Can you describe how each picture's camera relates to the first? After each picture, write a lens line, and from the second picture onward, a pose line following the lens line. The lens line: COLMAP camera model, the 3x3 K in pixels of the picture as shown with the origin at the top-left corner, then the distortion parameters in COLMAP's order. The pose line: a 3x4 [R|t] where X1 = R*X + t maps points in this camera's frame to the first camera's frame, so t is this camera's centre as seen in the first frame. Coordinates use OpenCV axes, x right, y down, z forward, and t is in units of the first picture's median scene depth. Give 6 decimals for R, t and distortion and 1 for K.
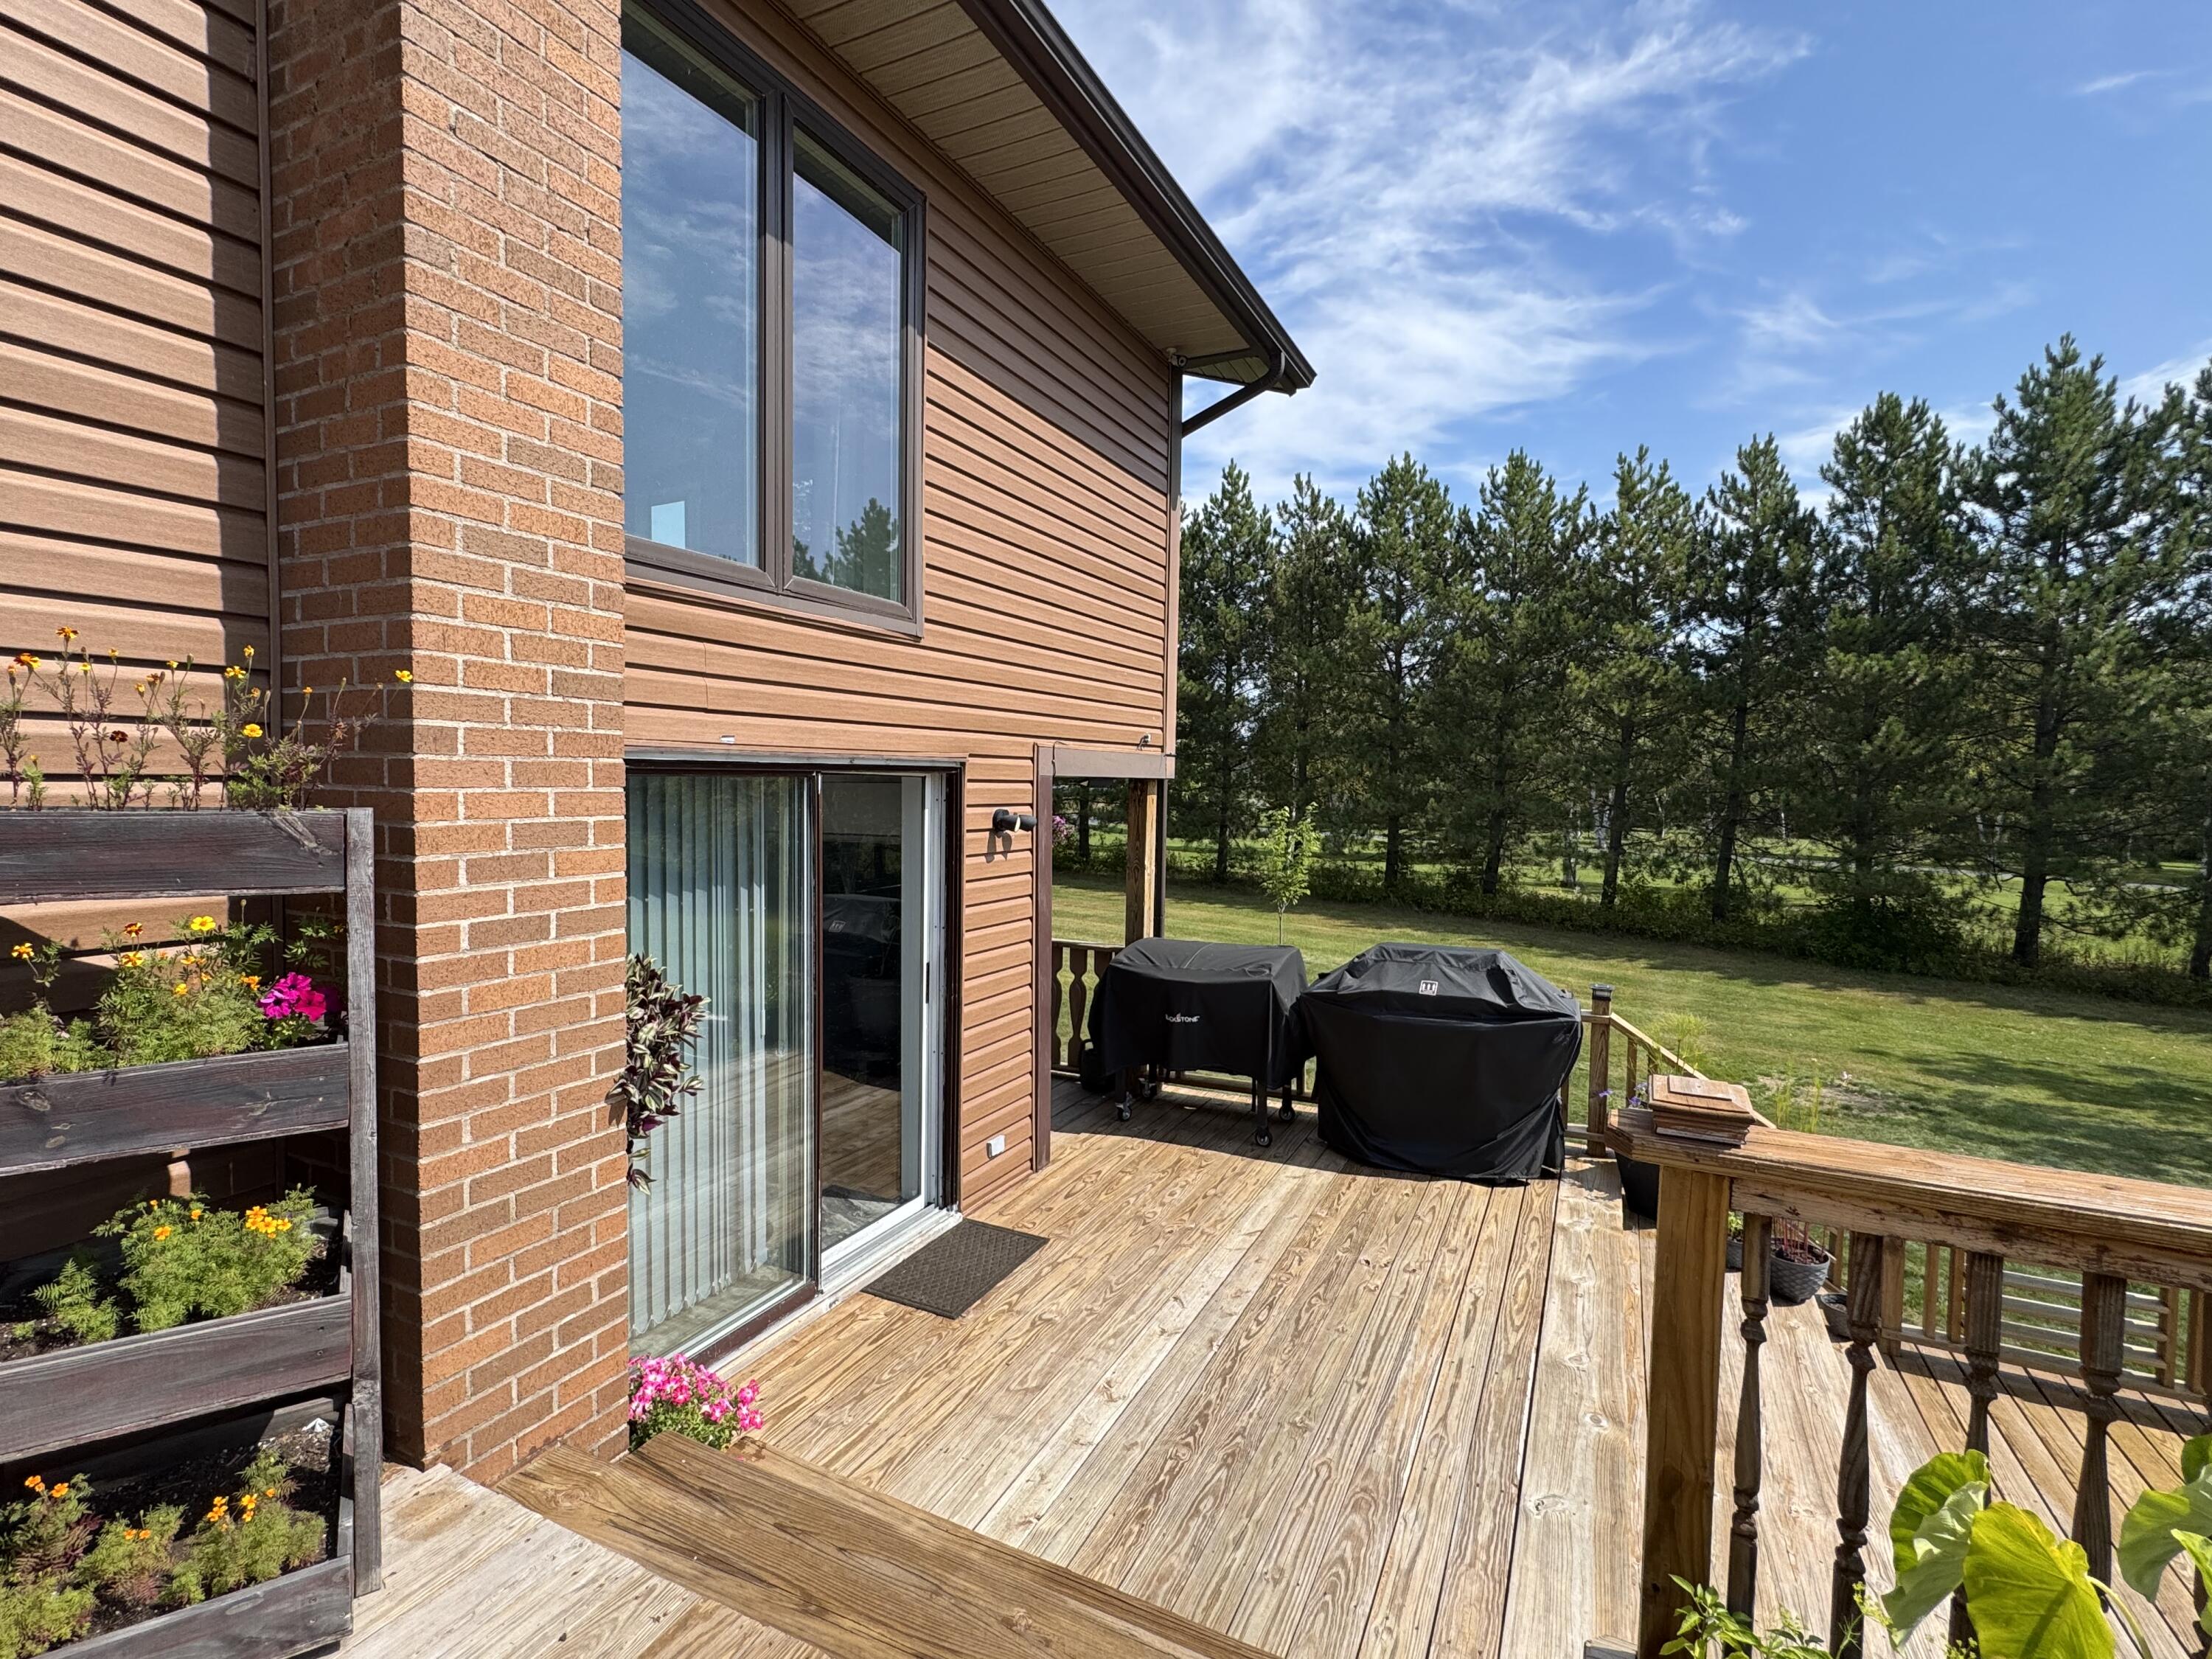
lens RADIAL K [[1023.8, 0, 1106.0], [0, 1023.8, 829.5], [0, 0, 1]] dist [-0.001275, -0.000161]
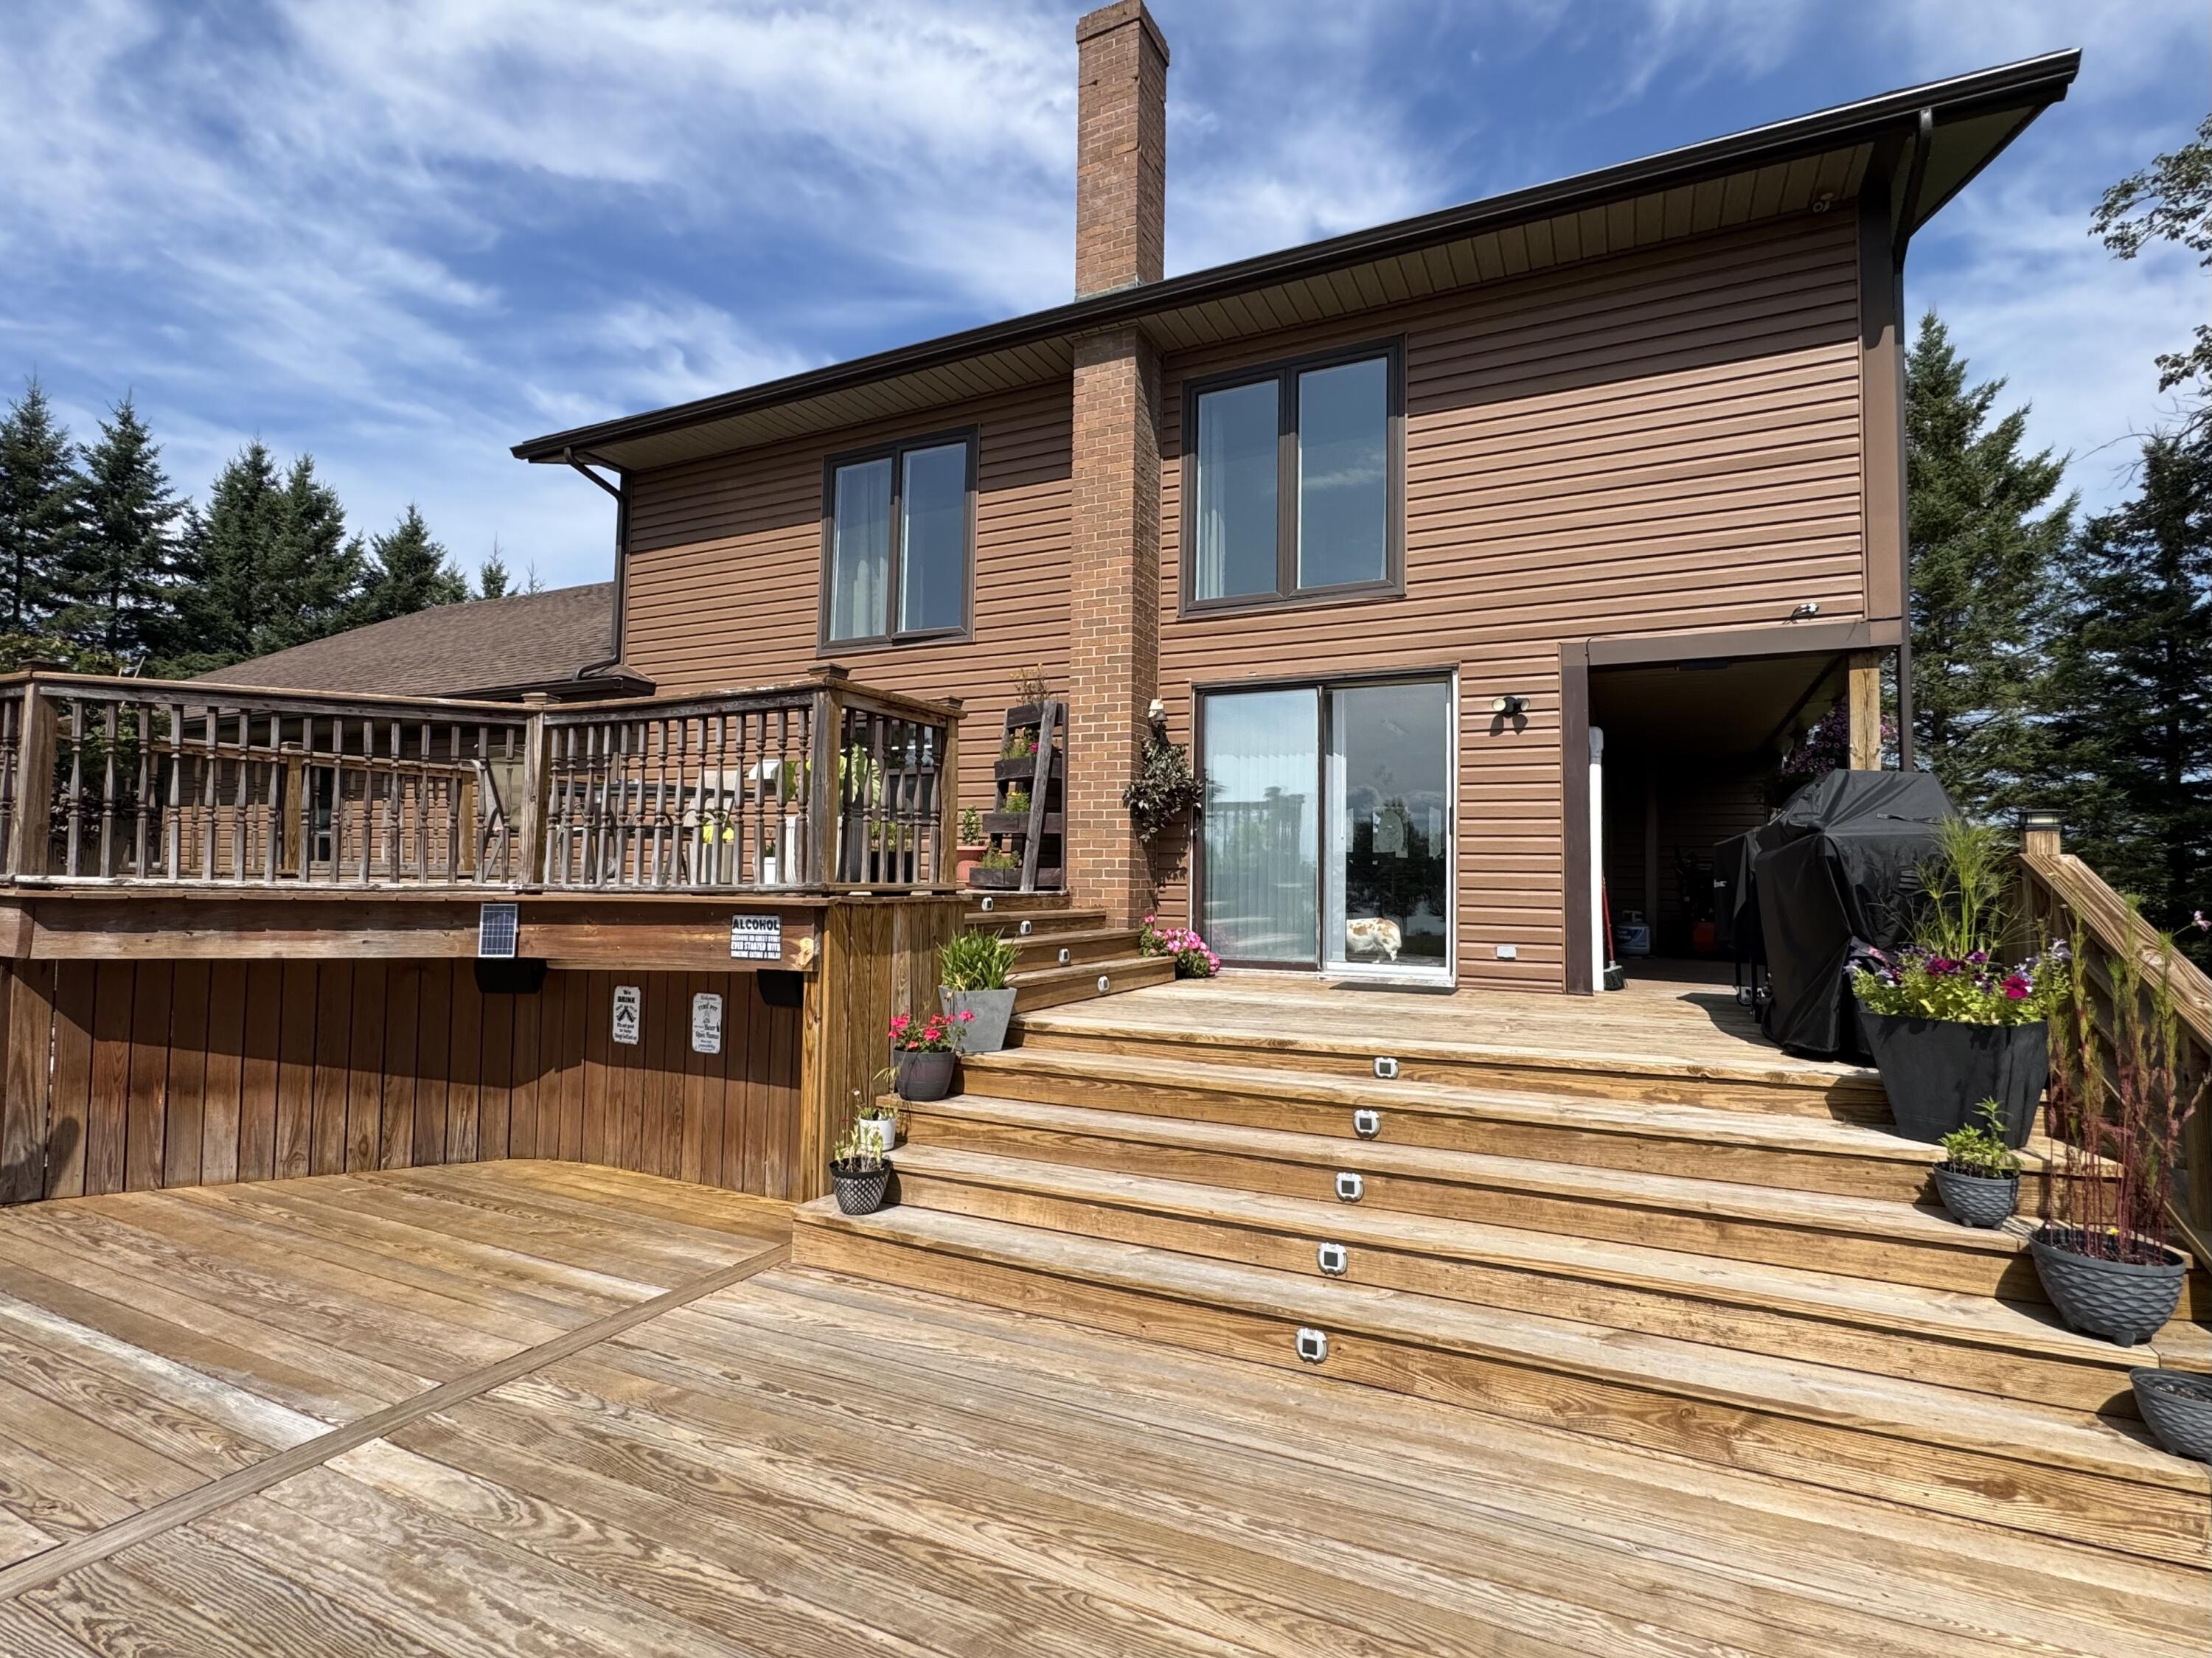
lens RADIAL K [[1023.8, 0, 1106.0], [0, 1023.8, 829.0], [0, 0, 1]] dist [-0.001275, -0.000161]
pose [[0.025961, -0.050633, -0.998380, 0.316848], [-0.059565, 0.996864, -0.052104, 0.066292], [0.997887, 0.060821, 0.022864, 0.117219]]
